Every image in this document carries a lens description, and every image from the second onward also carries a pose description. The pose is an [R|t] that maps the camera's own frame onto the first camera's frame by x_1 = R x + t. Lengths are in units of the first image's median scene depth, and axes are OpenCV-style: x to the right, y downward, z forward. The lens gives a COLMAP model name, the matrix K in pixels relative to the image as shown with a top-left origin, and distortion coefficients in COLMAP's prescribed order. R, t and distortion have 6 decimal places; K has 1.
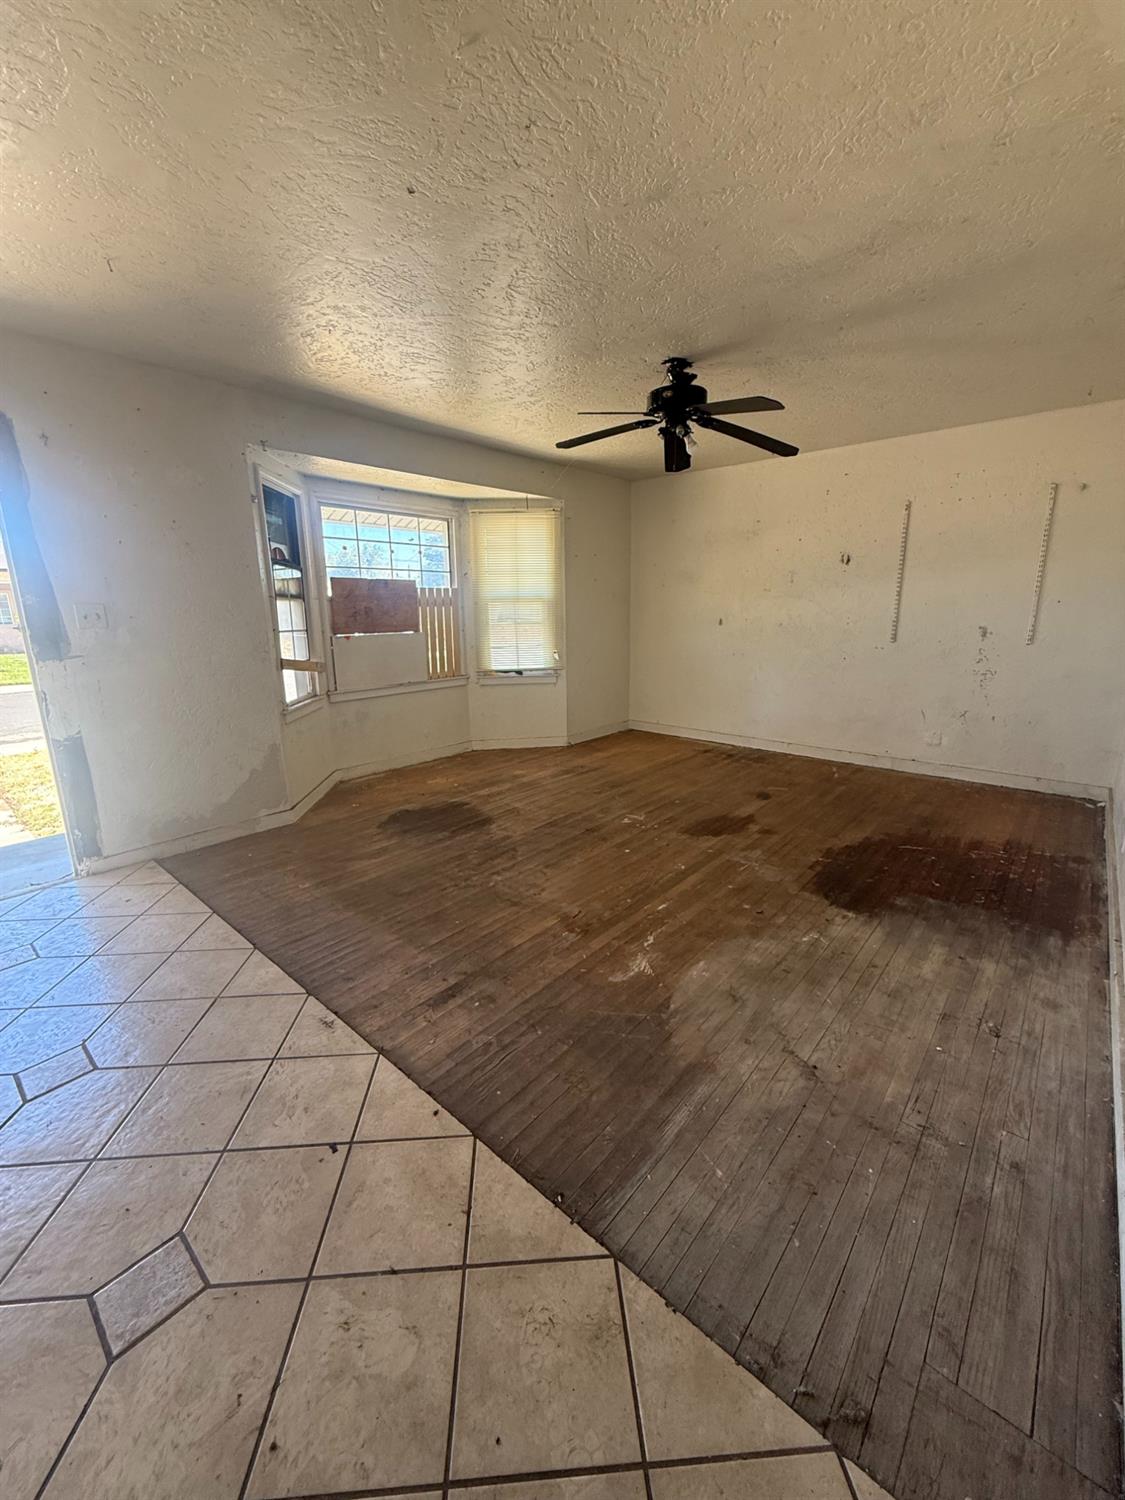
lens RADIAL K [[595.6, 0, 560.6], [0, 595.6, 743.3], [0, 0, 1]] dist [0.000124, 0.000446]
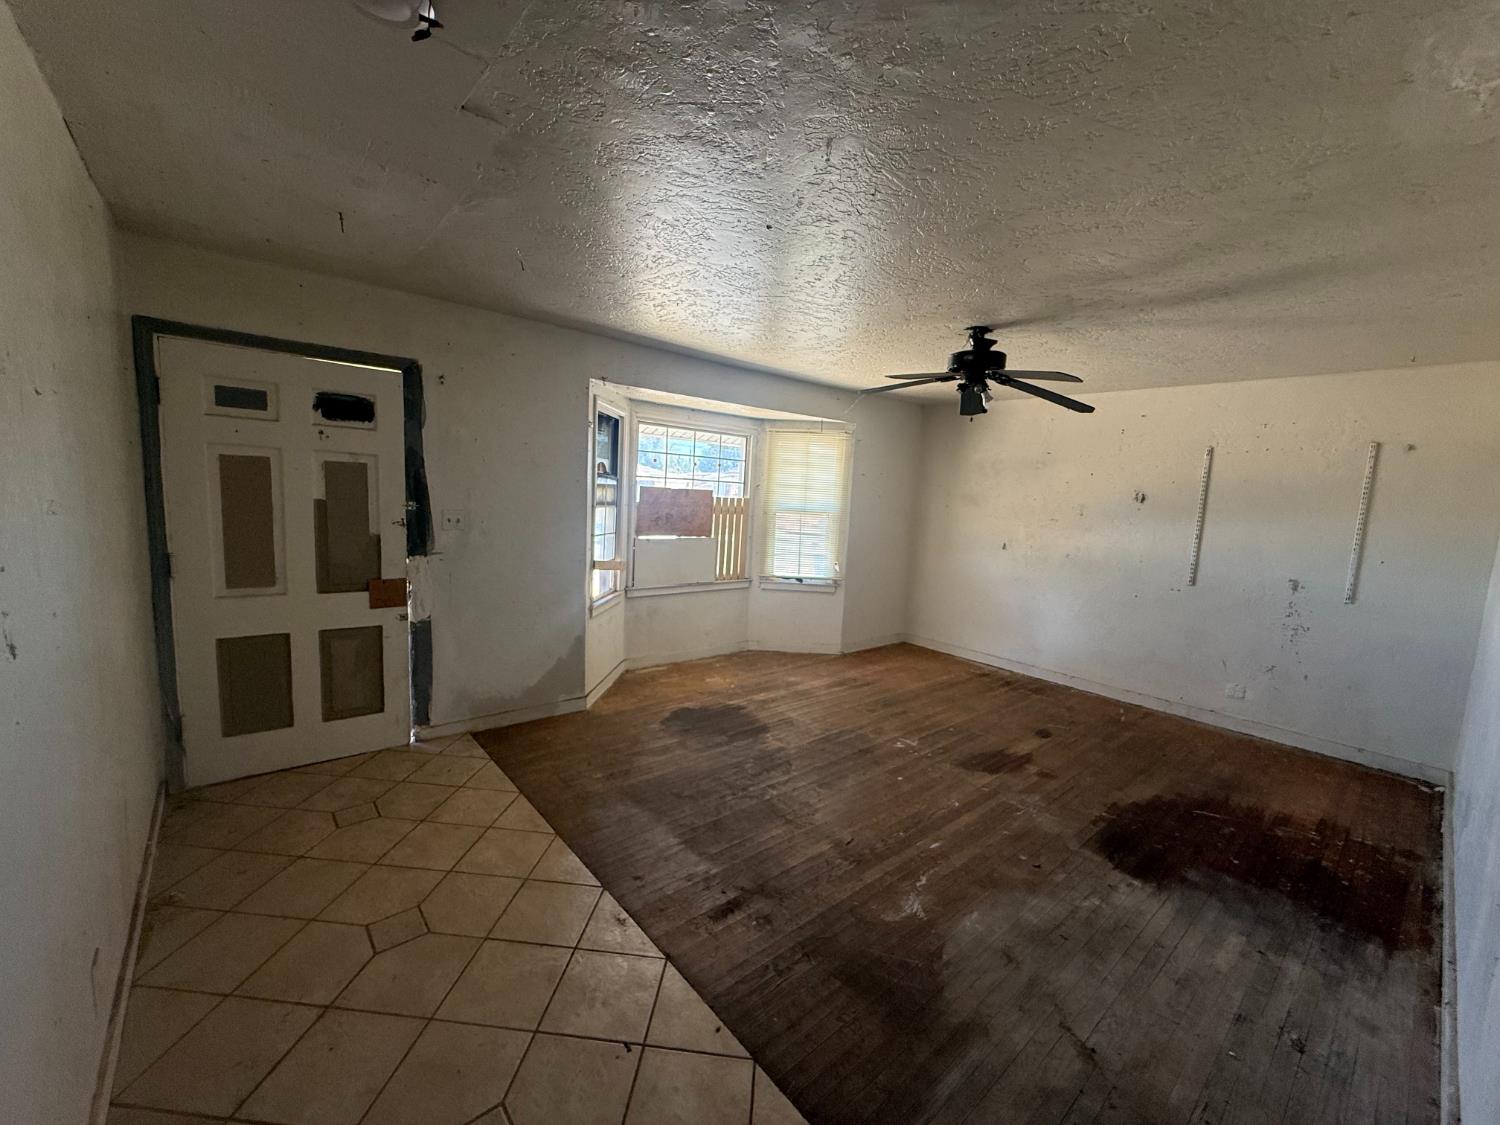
lens RADIAL K [[595.6, 0, 744.3], [0, 595.6, 565.0], [0, 0, 1]] dist [0.000124, 0.000446]
pose [[0.987104, 0.079836, -0.138753, -0.041610], [-0.094150, 0.990538, -0.099853, -0.057961], [0.129468, 0.111629, 0.985280, -0.080382]]
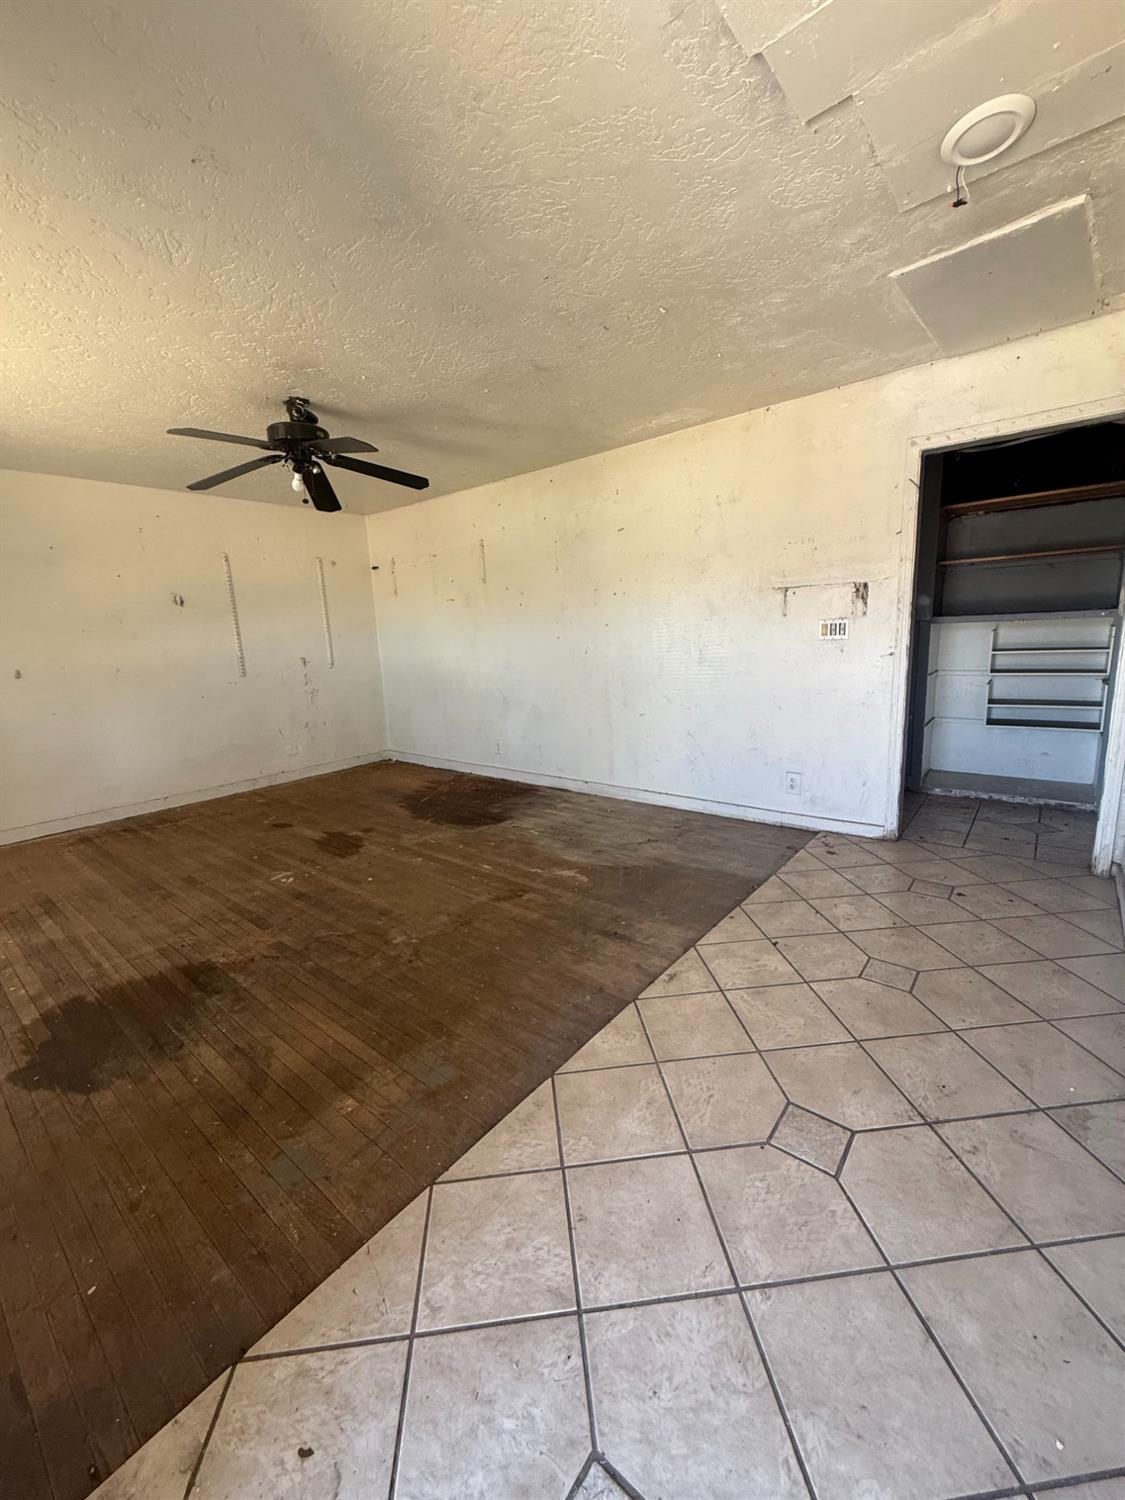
lens RADIAL K [[595.6, 0, 561.4], [0, 595.6, 742.1], [0, 0, 1]] dist [0.000124, 0.000446]
pose [[-0.028414, -0.171360, 0.984799, -0.898340], [0.271103, 0.946950, 0.172596, -0.128163], [-0.962131, 0.271886, 0.019549, 0.668810]]
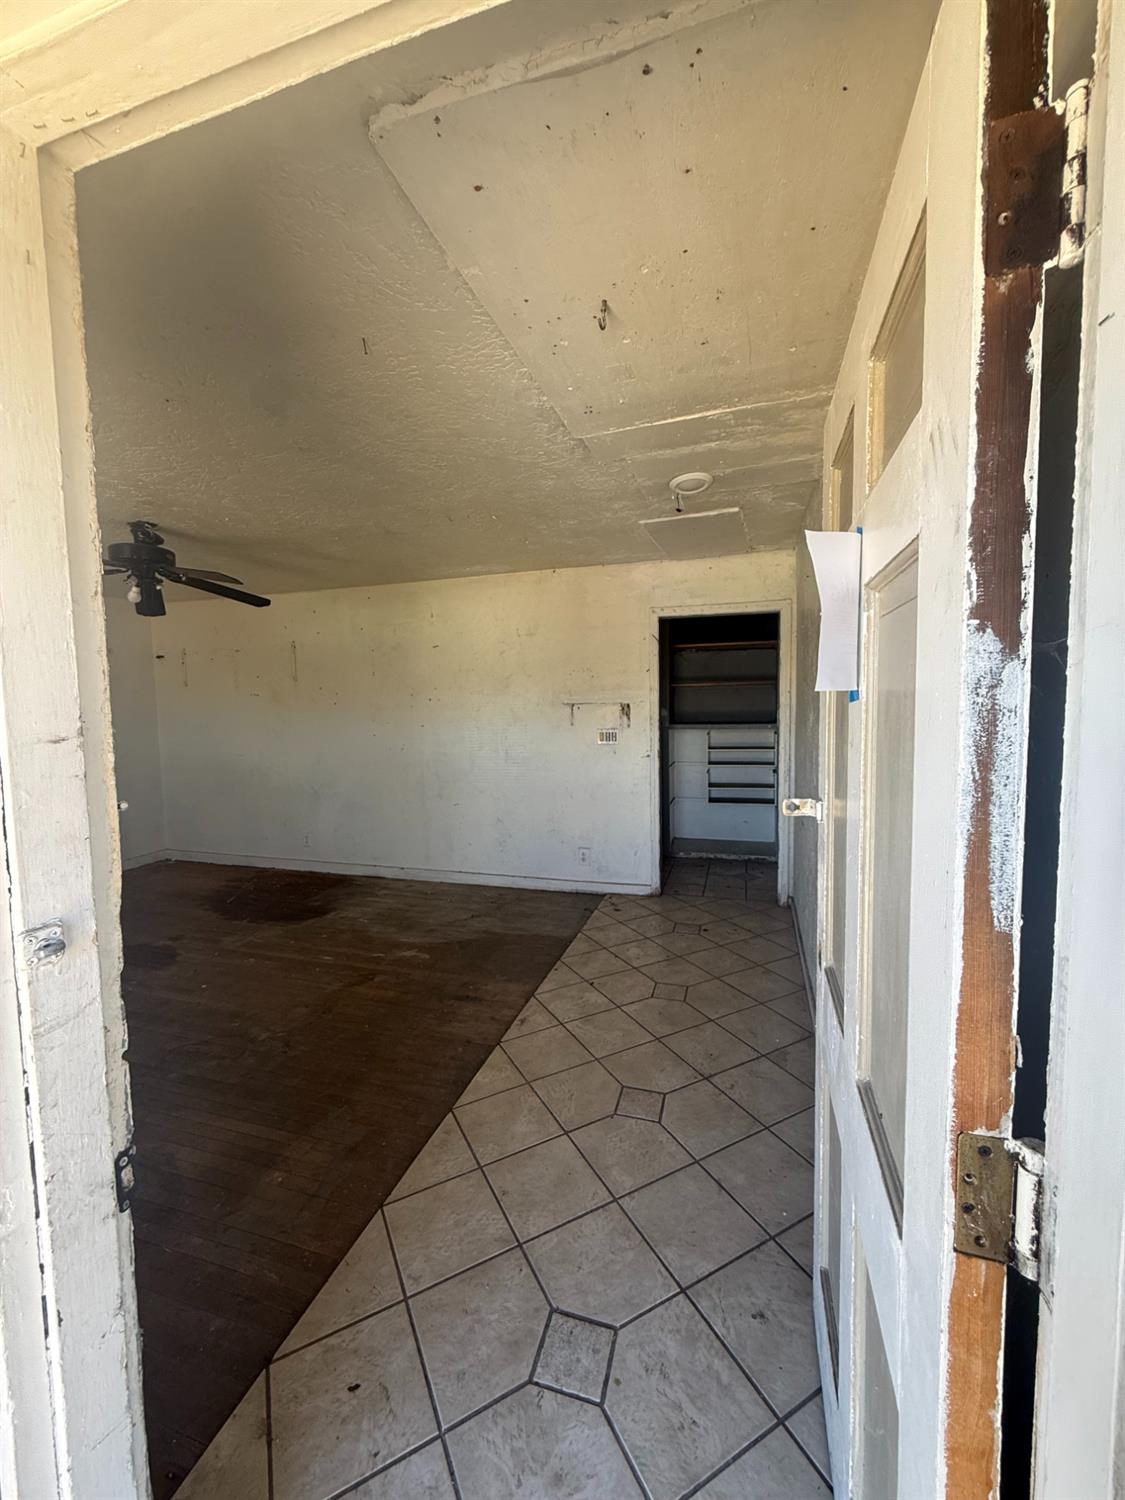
lens RADIAL K [[595.6, 0, 557.2], [0, 595.6, 744.0], [0, 0, 1]] dist [0.000124, 0.000446]
pose [[-0.399417, -0.047824, 0.915521, -1.076586], [0.231851, 0.960906, 0.151345, -0.231840], [-0.886967, 0.272714, -0.372714, 0.807897]]
